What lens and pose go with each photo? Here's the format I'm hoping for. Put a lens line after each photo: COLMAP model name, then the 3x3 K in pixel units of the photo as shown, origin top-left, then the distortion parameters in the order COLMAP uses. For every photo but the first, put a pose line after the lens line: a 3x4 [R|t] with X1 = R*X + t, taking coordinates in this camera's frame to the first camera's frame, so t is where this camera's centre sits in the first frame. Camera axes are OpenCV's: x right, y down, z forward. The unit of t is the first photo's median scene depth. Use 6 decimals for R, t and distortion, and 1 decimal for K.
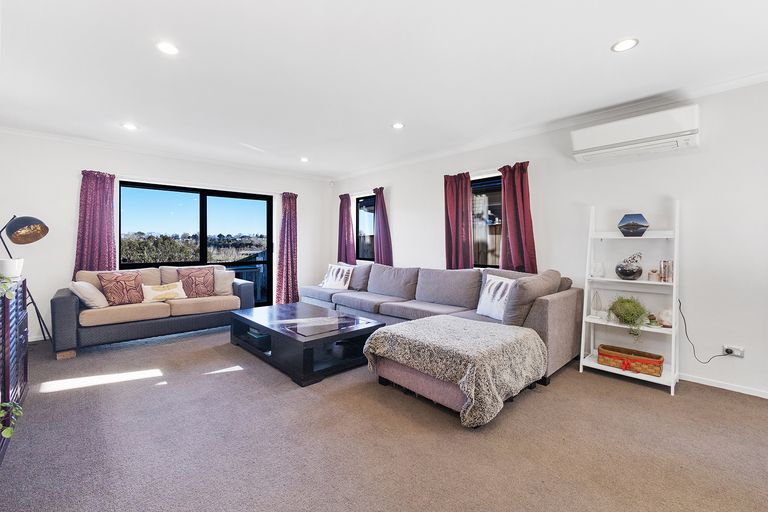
lens RADIAL K [[334.0, 0, 387.4], [0, 334.0, 252.8], [0, 0, 1]] dist [0.003814, 0.000161]
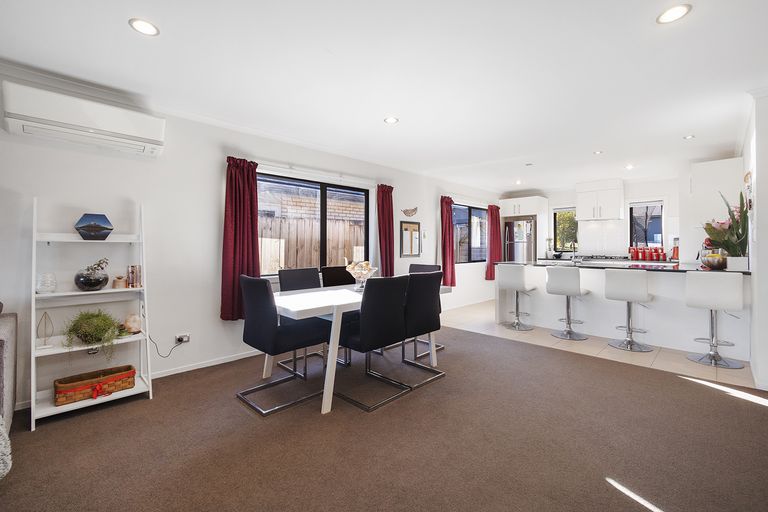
lens RADIAL K [[334.0, 0, 382.9], [0, 334.0, 249.3], [0, 0, 1]] dist [0.003814, 0.000161]
pose [[-0.019045, -0.009993, 0.999769, -0.148482], [0.025388, 0.999623, 0.010475, -0.014944], [-0.999496, 0.025582, -0.018784, 0.281164]]
